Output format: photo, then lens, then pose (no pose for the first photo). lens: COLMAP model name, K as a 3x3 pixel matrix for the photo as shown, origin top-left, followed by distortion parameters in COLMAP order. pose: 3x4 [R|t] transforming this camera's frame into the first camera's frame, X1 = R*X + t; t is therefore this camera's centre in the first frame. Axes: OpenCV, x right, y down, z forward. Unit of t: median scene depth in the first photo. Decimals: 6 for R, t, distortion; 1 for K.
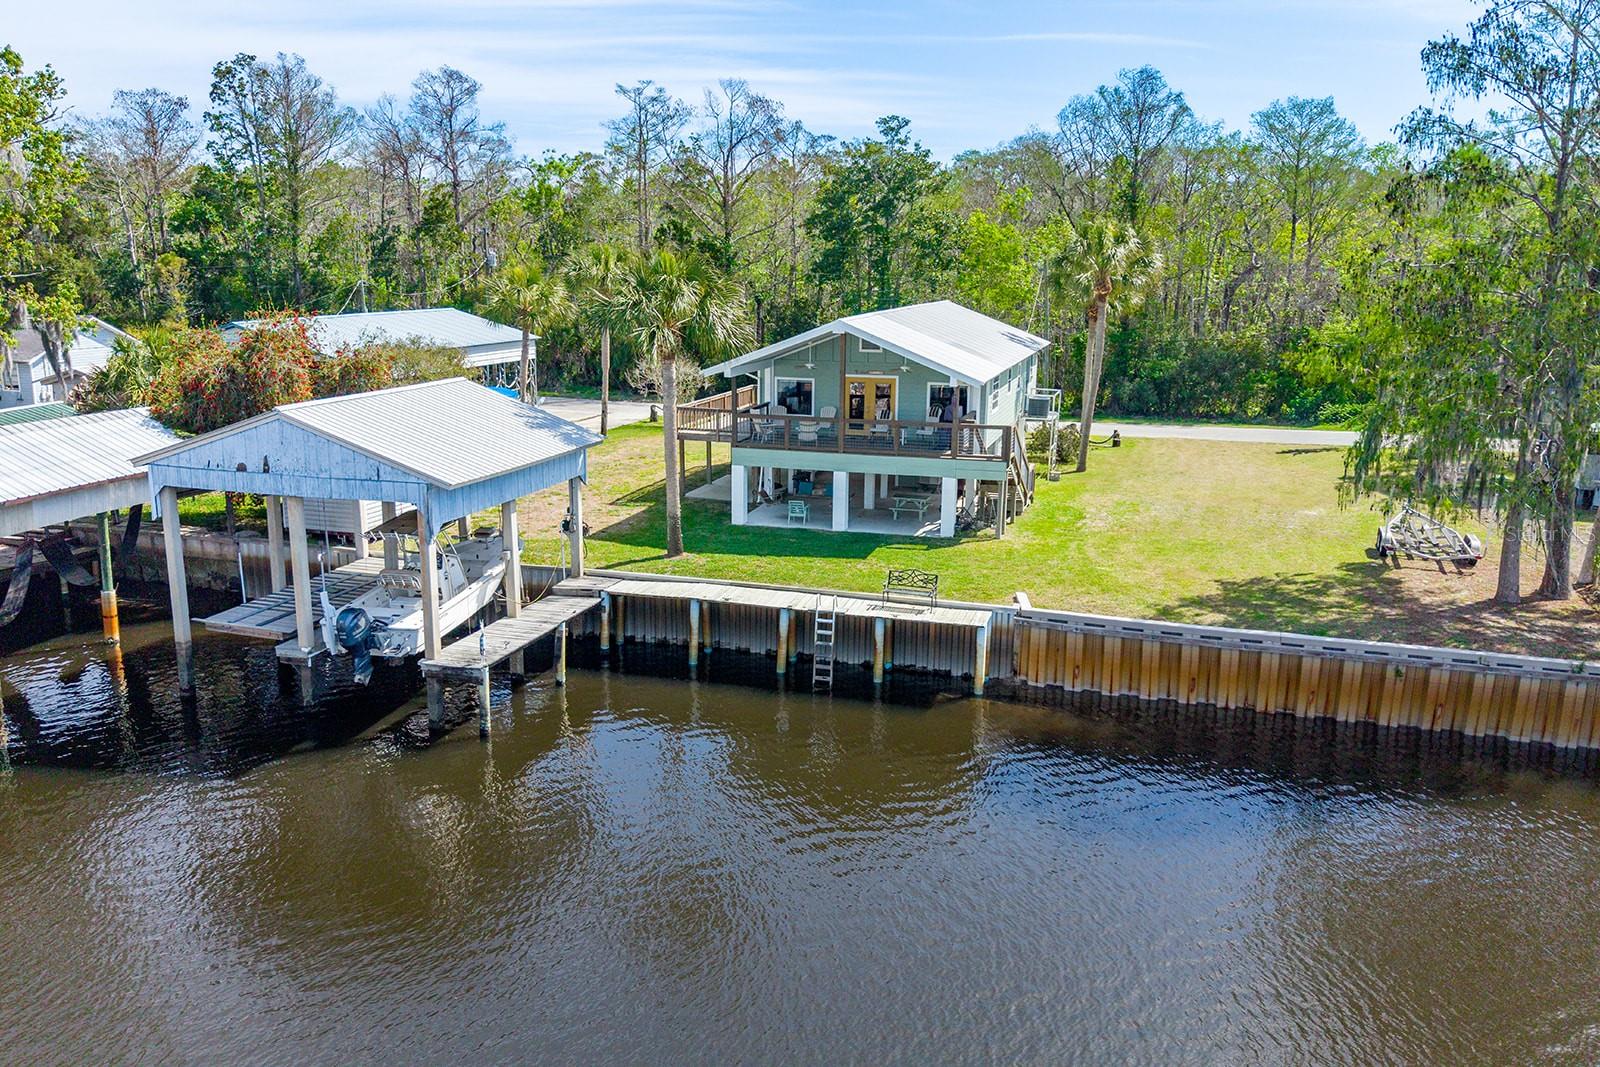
lens RADIAL K [[1194.6, 0, 800.0], [0, 1194.6, 533.5], [0, 0, 1]] dist [0.144958, -0.288907]
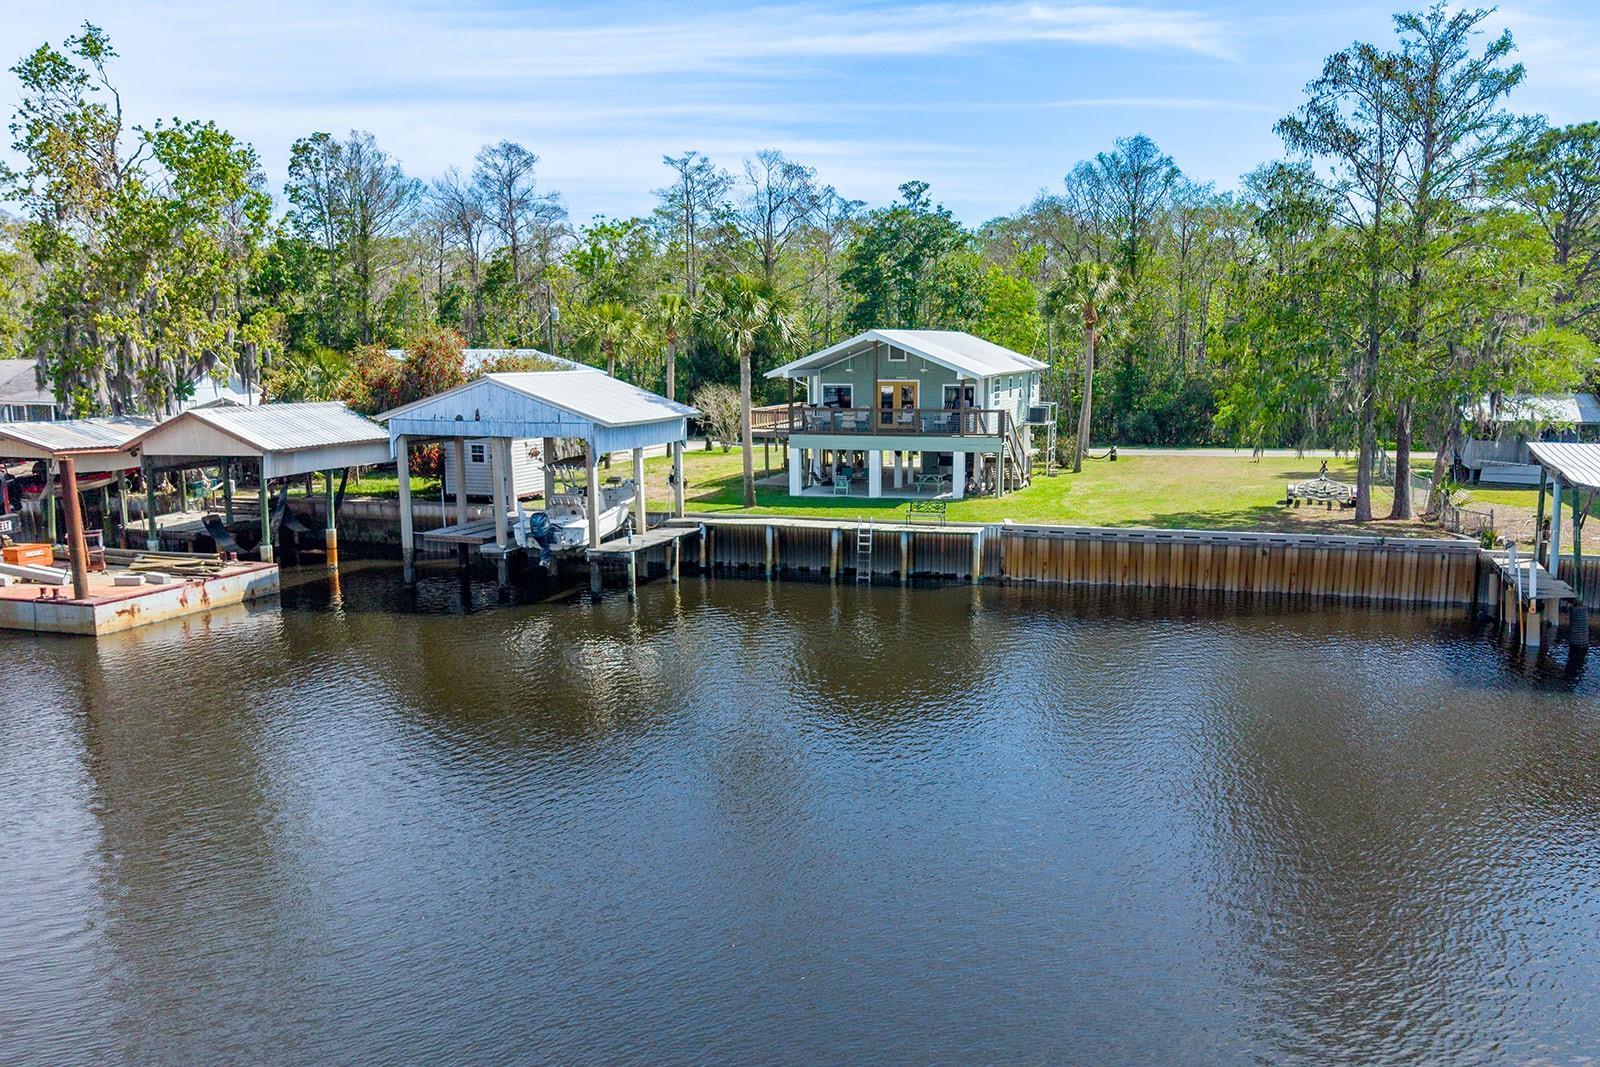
lens RADIAL K [[1306.7, 0, 846.9], [0, 1306.7, 586.1], [0, 0, 1]] dist [0.248079, -0.686032]
pose [[0.999848, -0.013408, 0.011153, -0.012442], [0.013862, 0.999035, -0.041685, 0.139058], [-0.010583, 0.041834, 0.999069, -0.368175]]
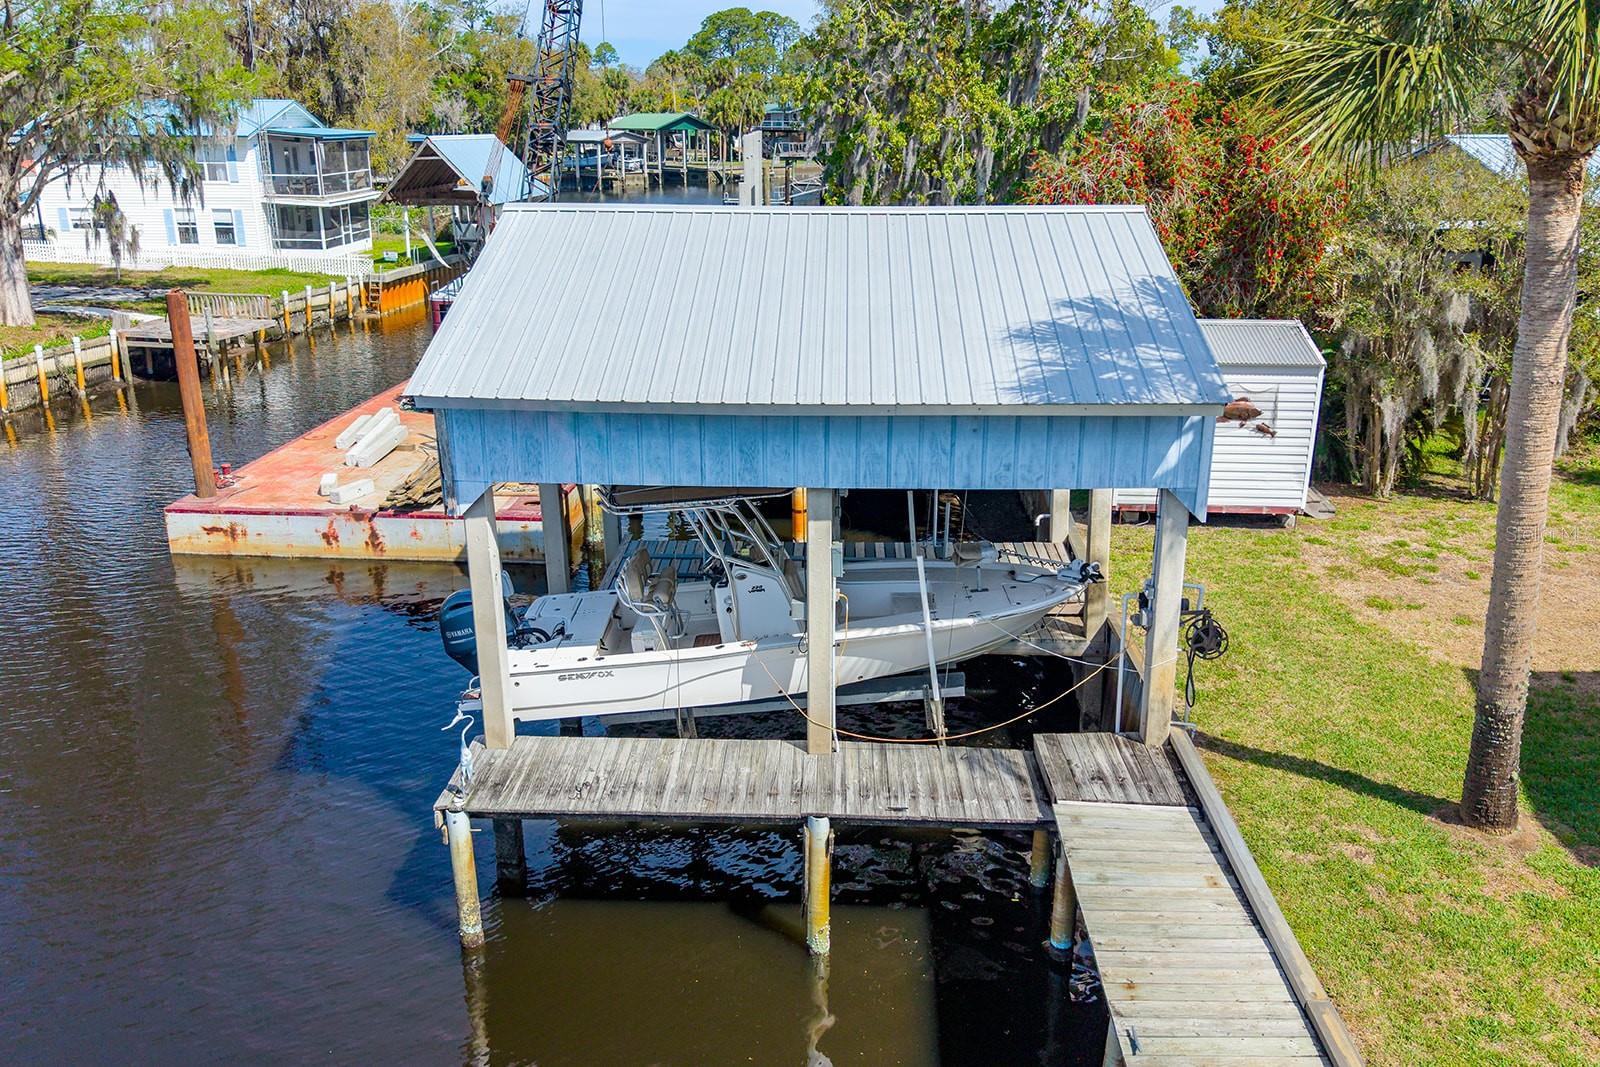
lens RADIAL K [[1275.4, 0, 829.9], [0, 1275.4, 532.1], [0, 0, 1]] dist [0.058252, -0.082910]
pose [[0.258101, 0.289343, -0.921772, 0.116863], [-0.211787, 0.947837, 0.238224, -0.081818], [0.942619, 0.133733, 0.305917, 0.603663]]
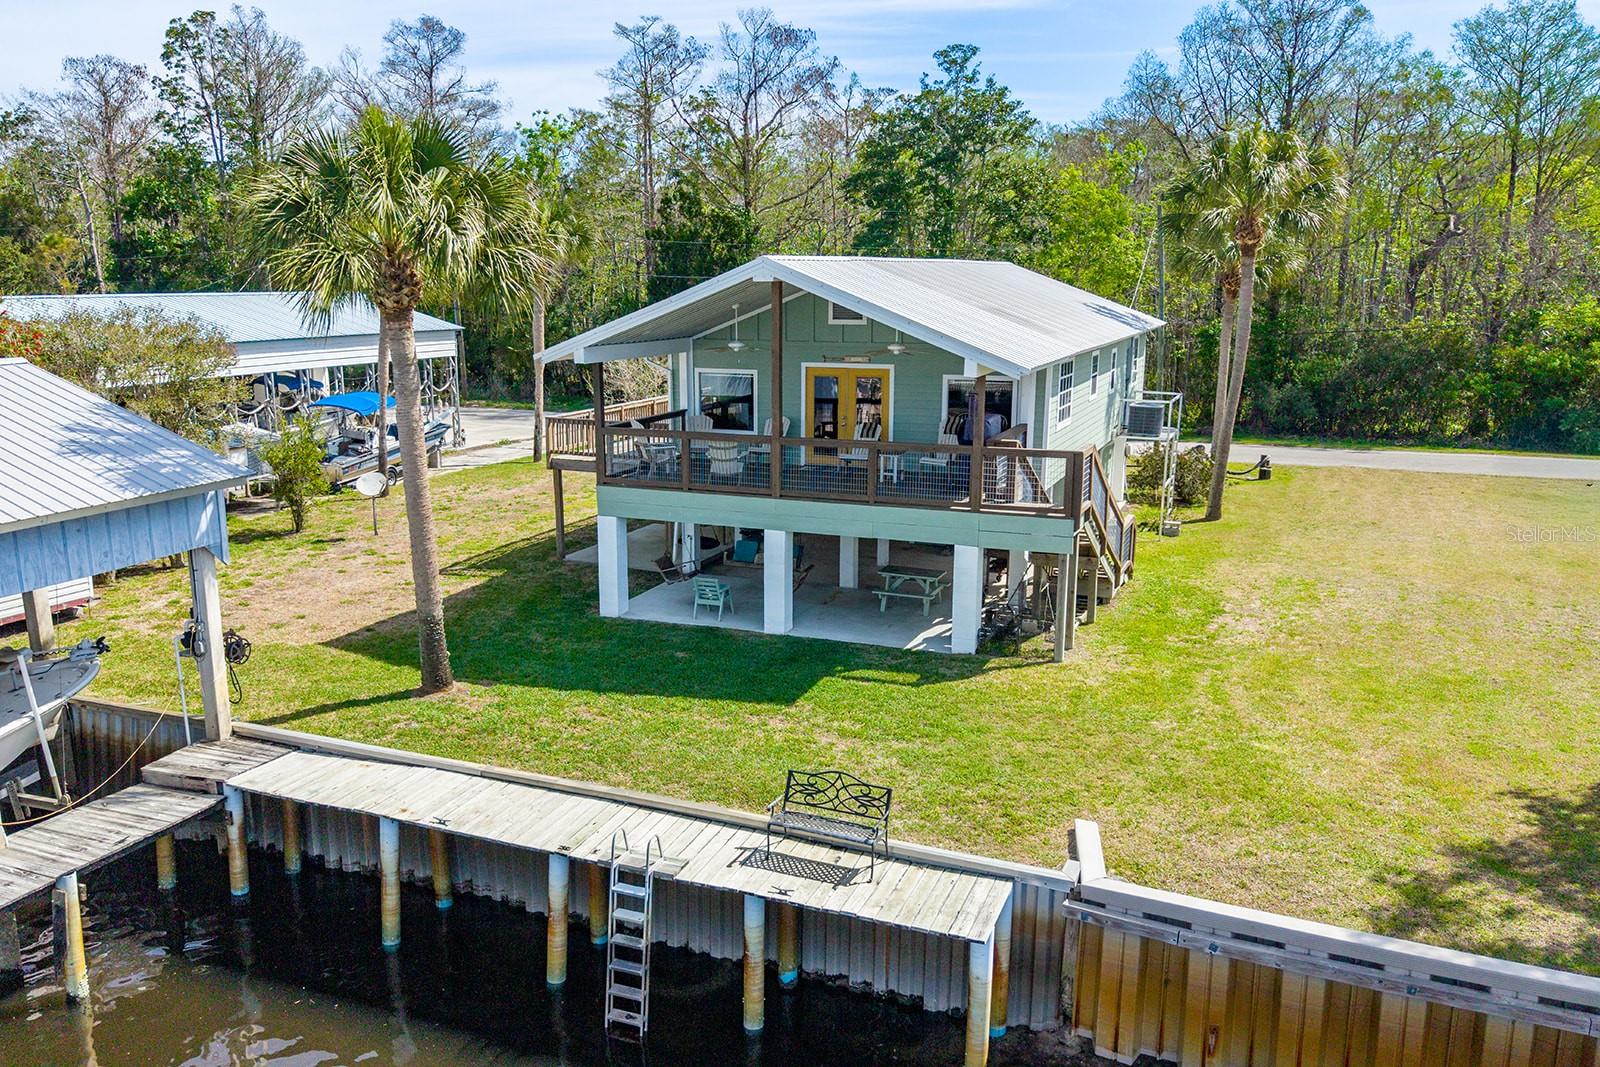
lens RADIAL K [[1215.3, 0, 767.7], [0, 1215.3, 539.3], [0, 0, 1]] dist [0.112991, -0.222954]
pose [[0.993670, 0.012942, -0.111593, 0.085832], [-0.014231, 0.999841, -0.010761, -0.037814], [0.111436, 0.012280, 0.993696, 0.391263]]
